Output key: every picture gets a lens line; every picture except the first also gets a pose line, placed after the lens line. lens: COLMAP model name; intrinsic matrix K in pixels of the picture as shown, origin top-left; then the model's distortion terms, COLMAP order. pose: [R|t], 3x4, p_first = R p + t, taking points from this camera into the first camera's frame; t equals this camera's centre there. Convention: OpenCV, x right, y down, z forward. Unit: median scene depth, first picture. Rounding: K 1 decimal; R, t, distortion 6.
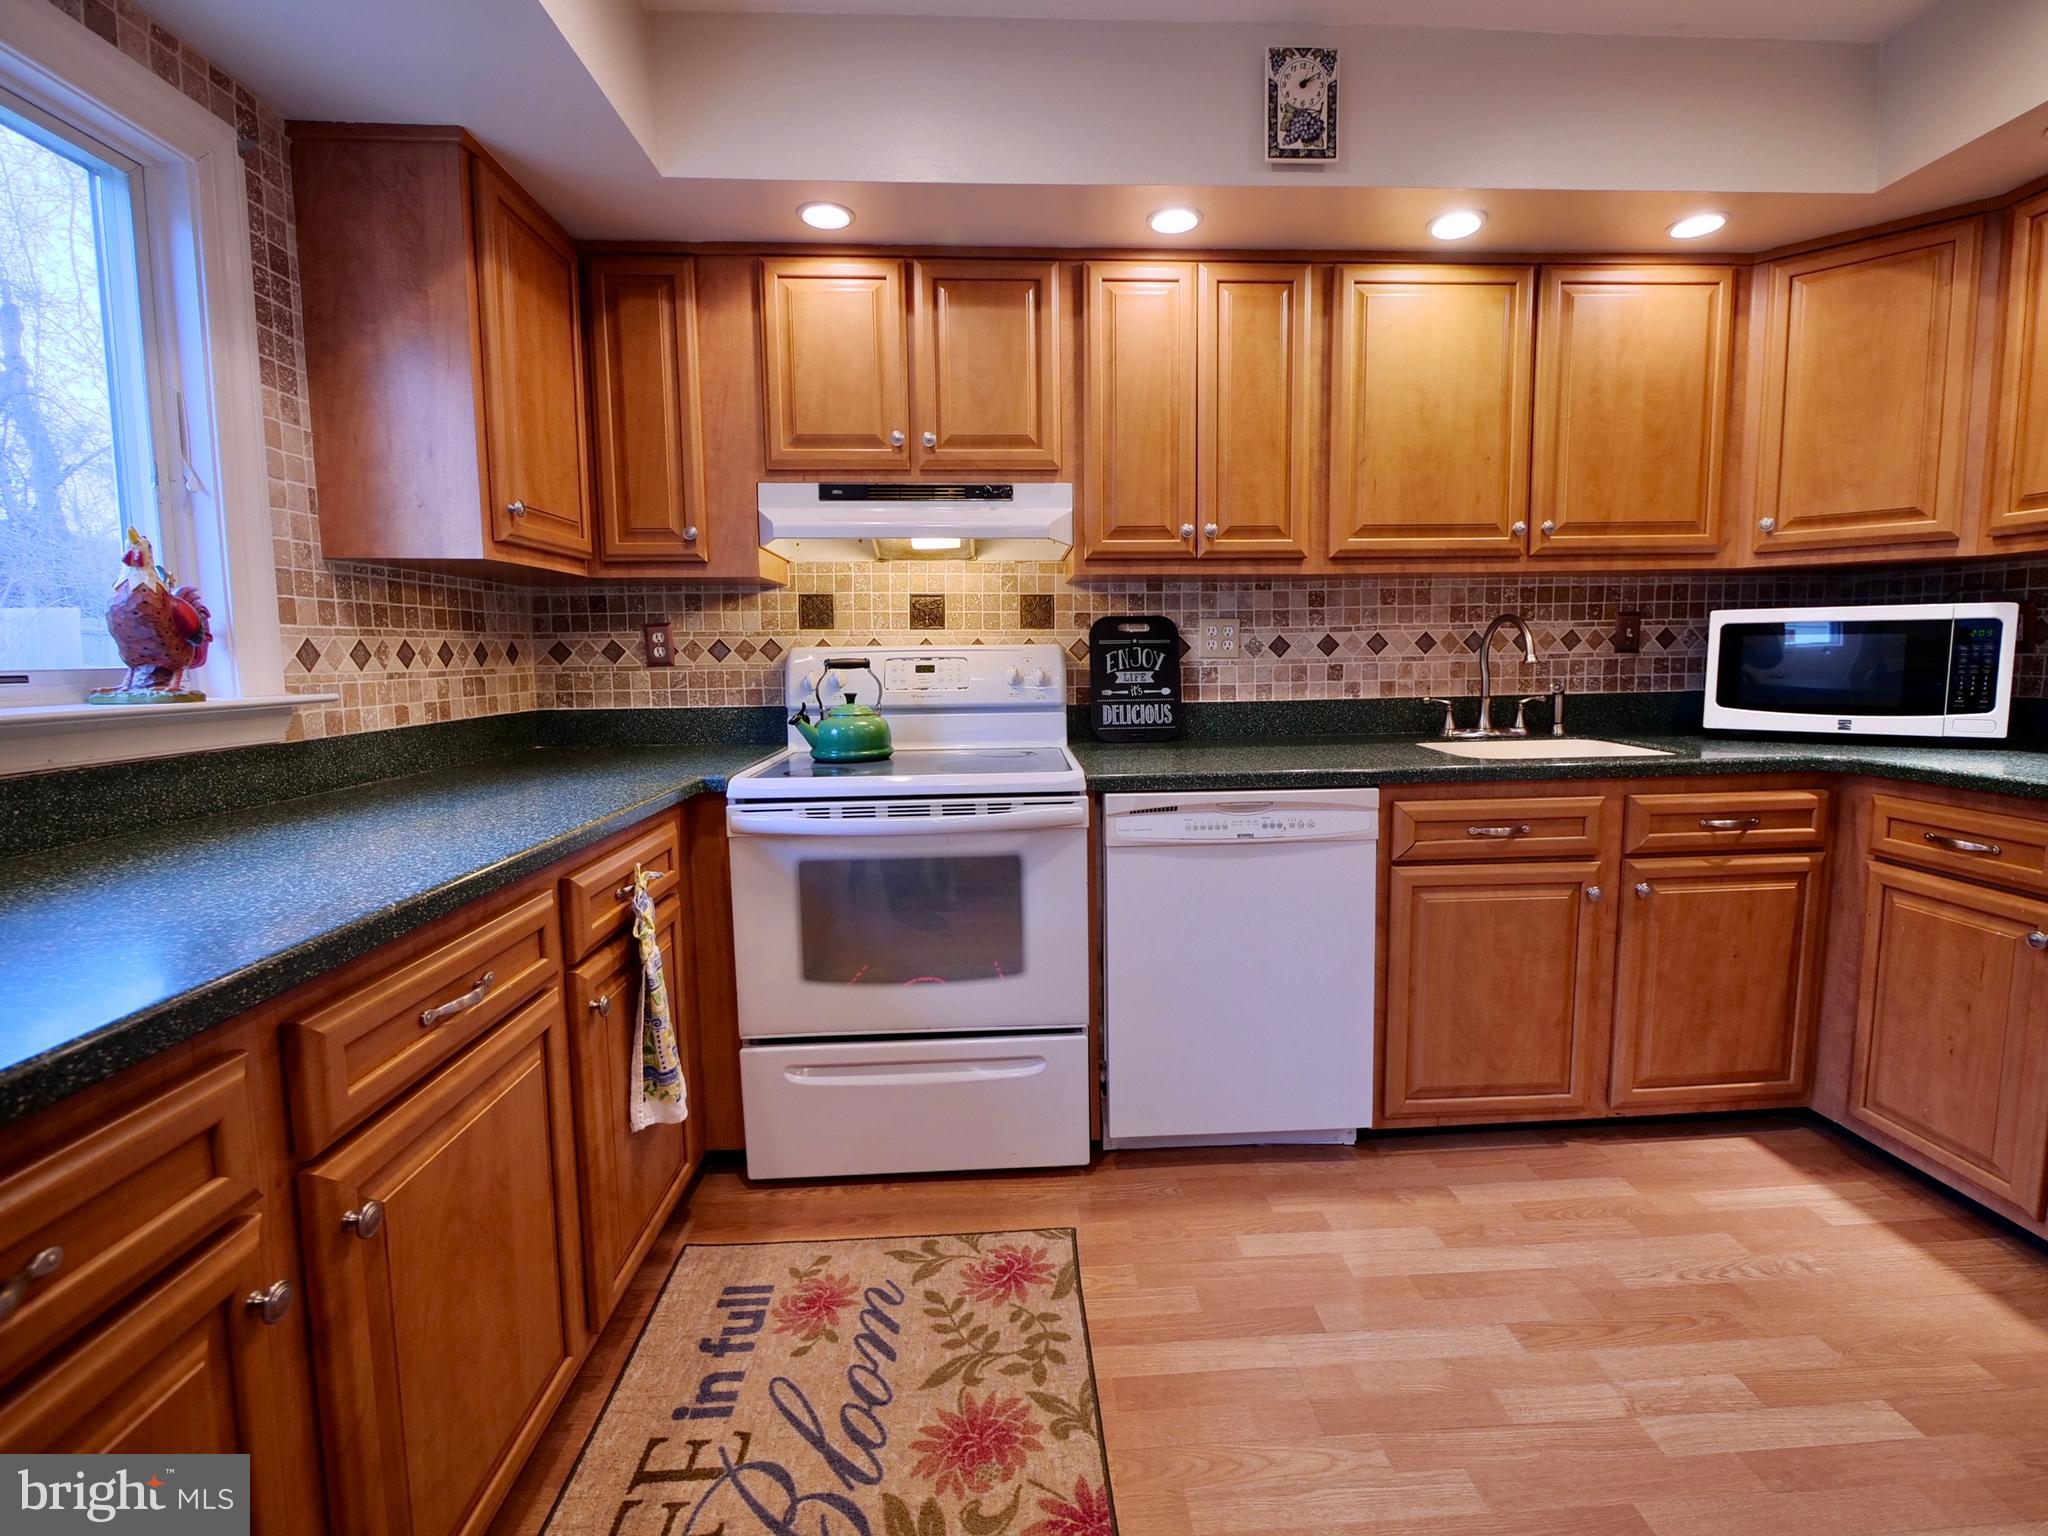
lens RADIAL K [[905.5, 0, 1045.5], [0, 905.5, 741.6], [0, 0, 1]] dist [-0.005962, 0.000546]
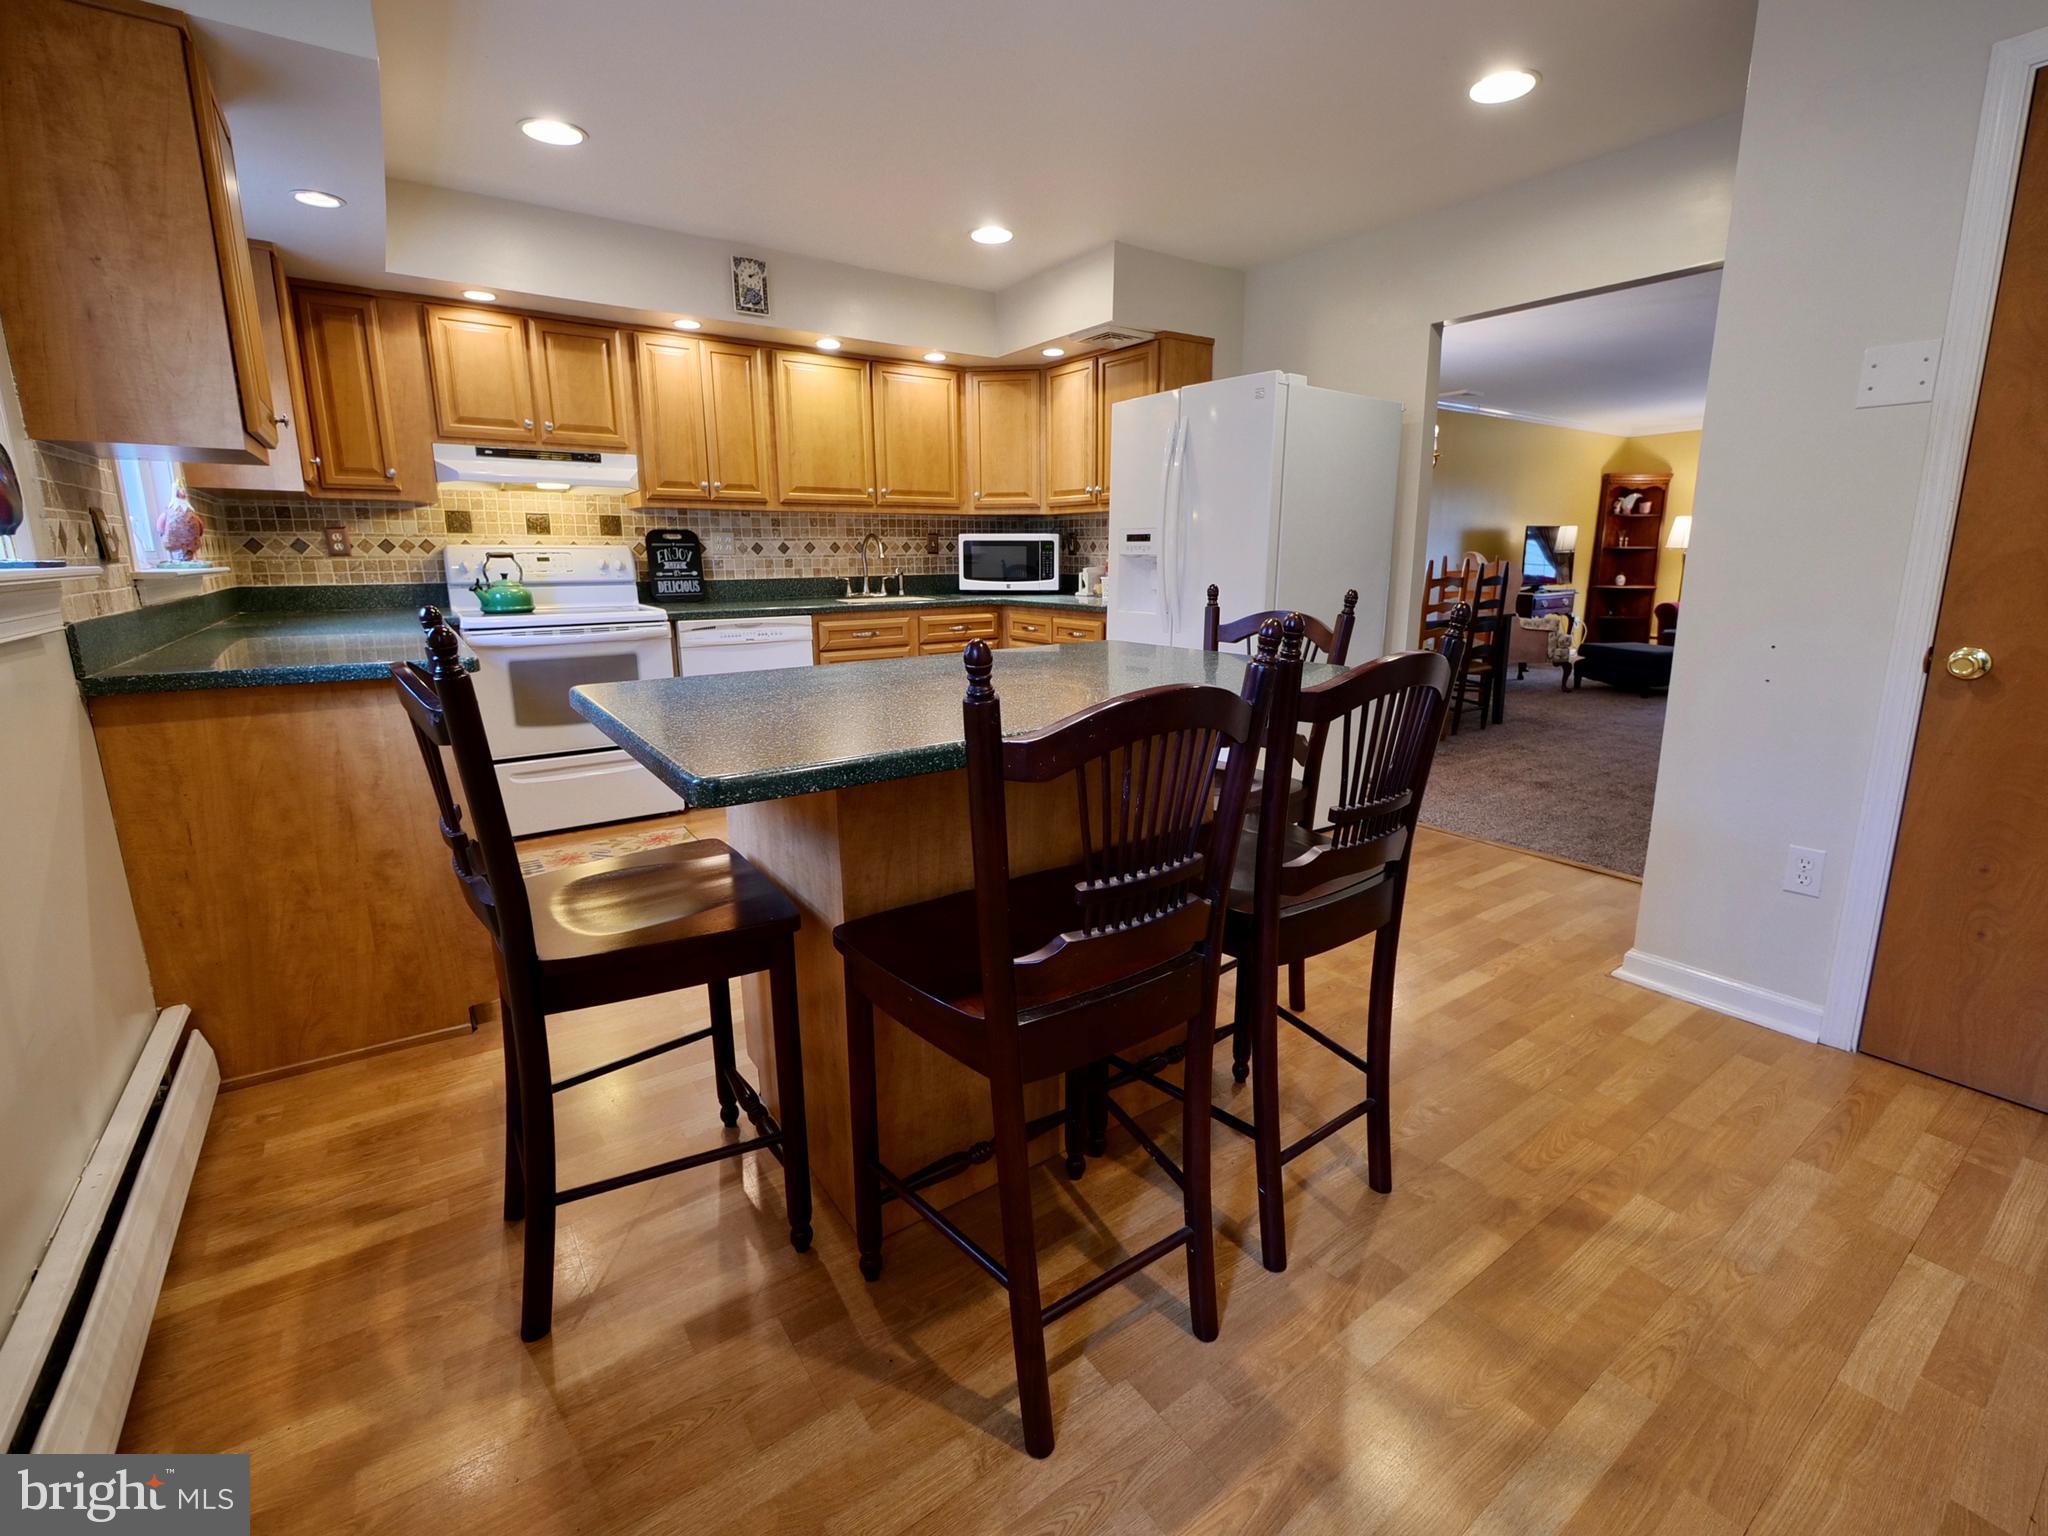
lens RADIAL K [[904.0, 0, 1043.5], [0, 904.0, 744.1], [0, 0, 1]] dist [-0.006577, 0.000651]
pose [[0.843716, -0.099371, 0.527511, -0.304575], [0.043344, 0.992118, 0.117568, 0.116492], [-0.535036, -0.076330, 0.841374, -1.043358]]
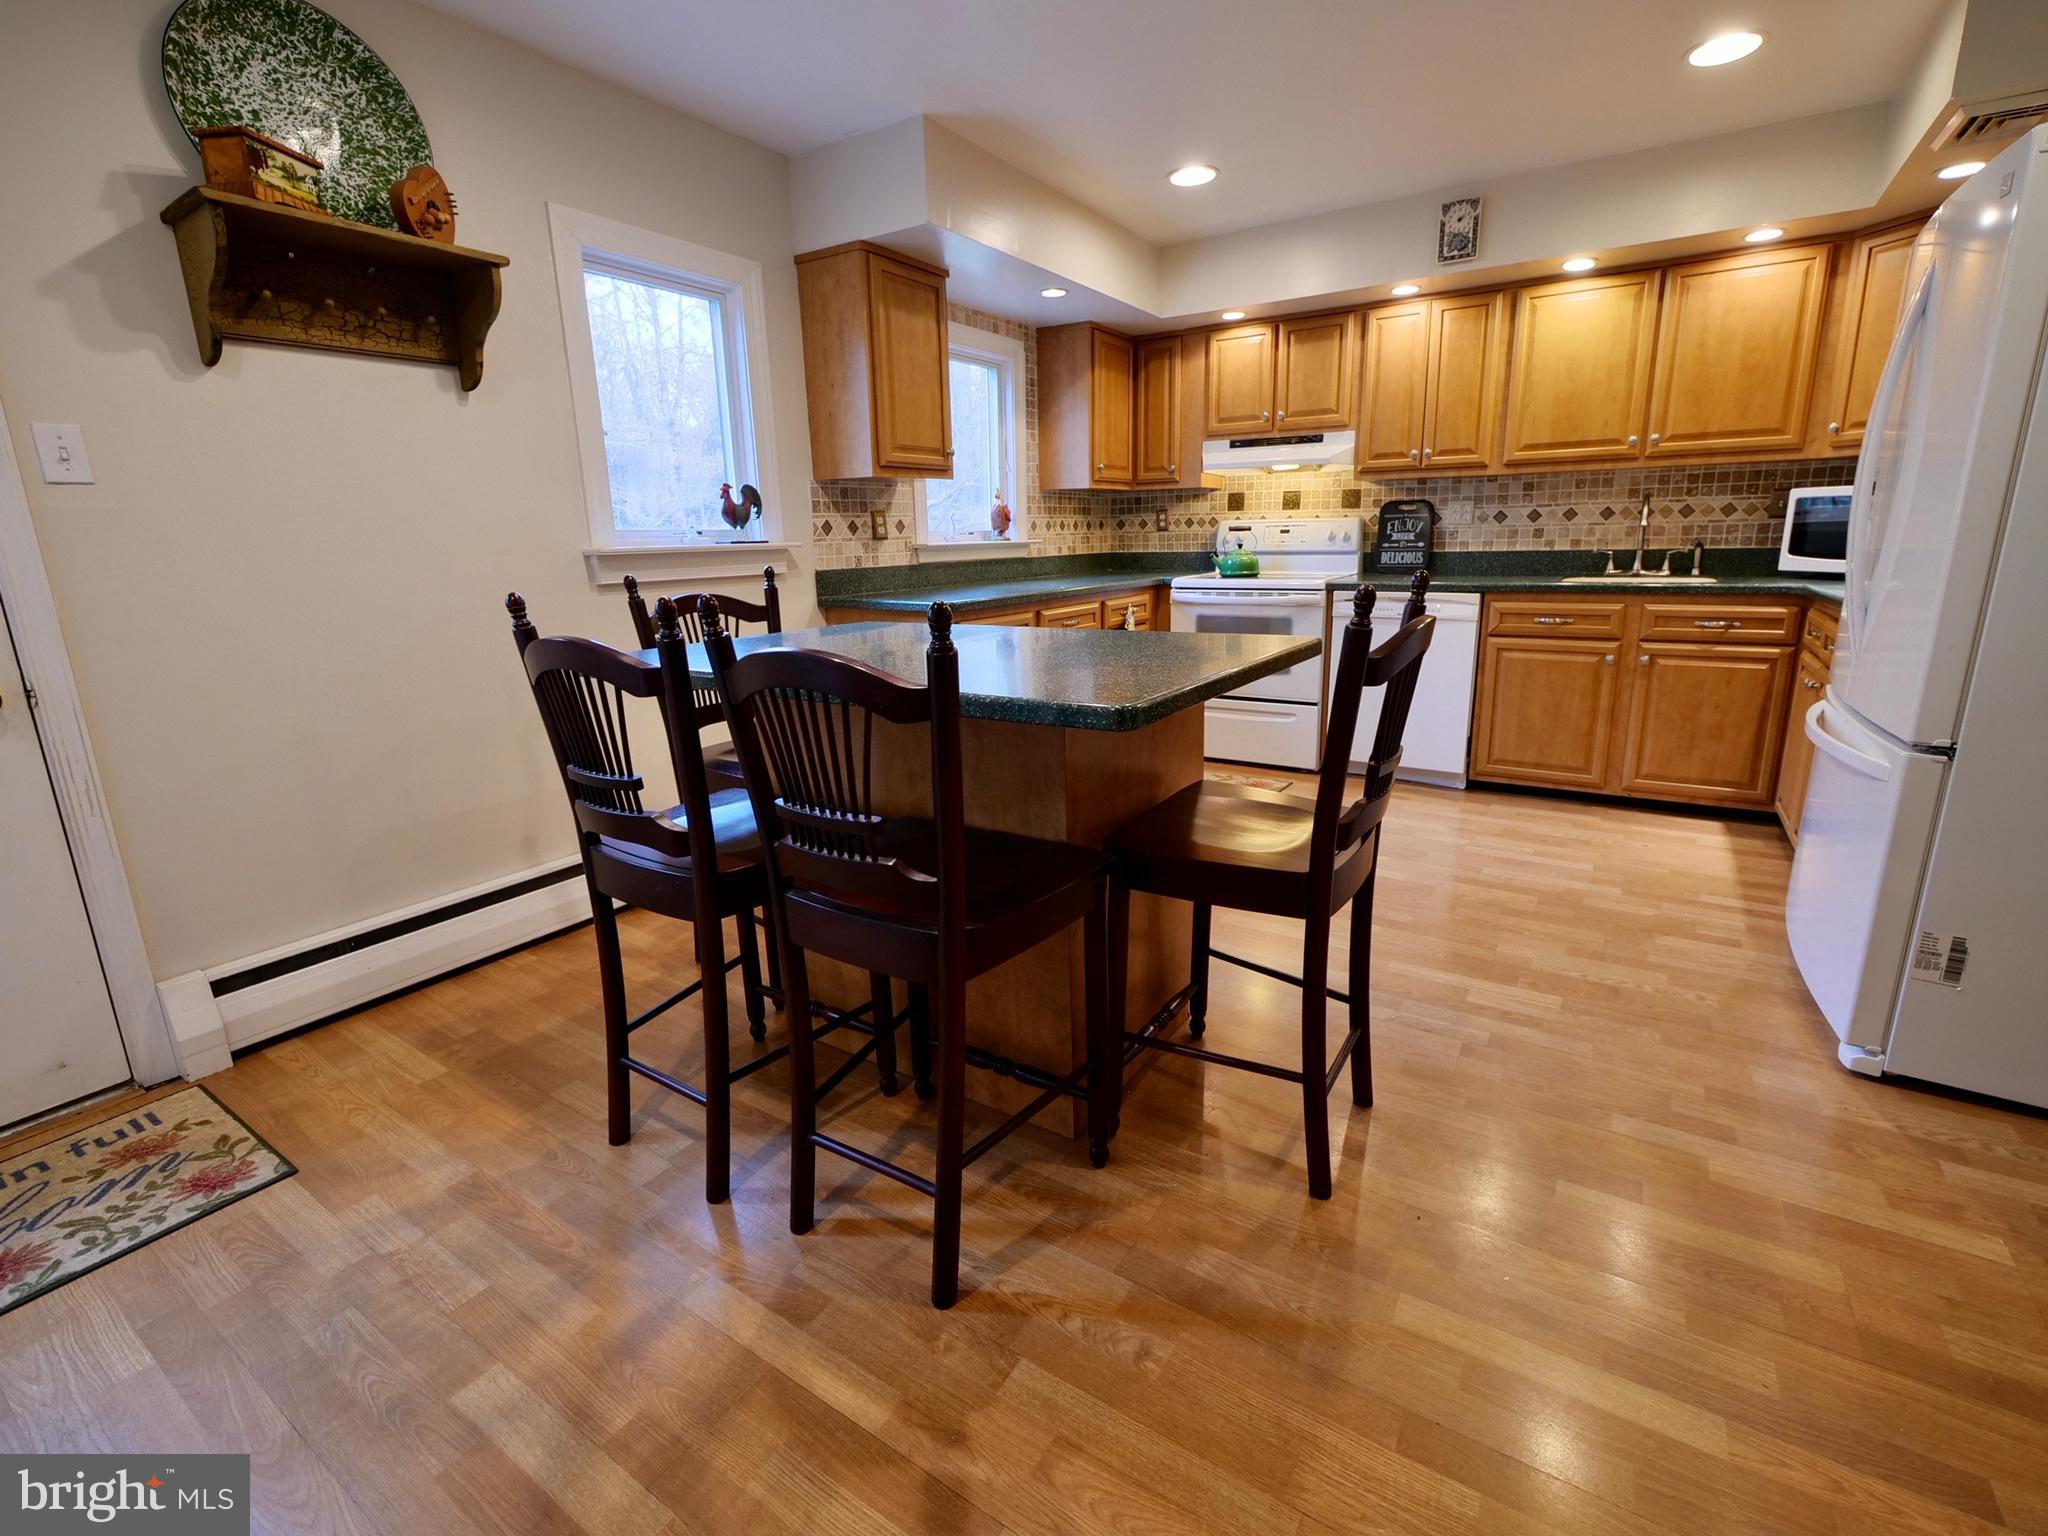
lens RADIAL K [[904.0, 0, 1043.5], [0, 904.0, 744.1], [0, 0, 1]] dist [-0.006577, 0.000651]
pose [[0.810264, 0.129290, -0.571627, 0.694365], [-0.047057, 0.986566, 0.156438, 0.101393], [0.584173, -0.099857, 0.805463, -1.013569]]
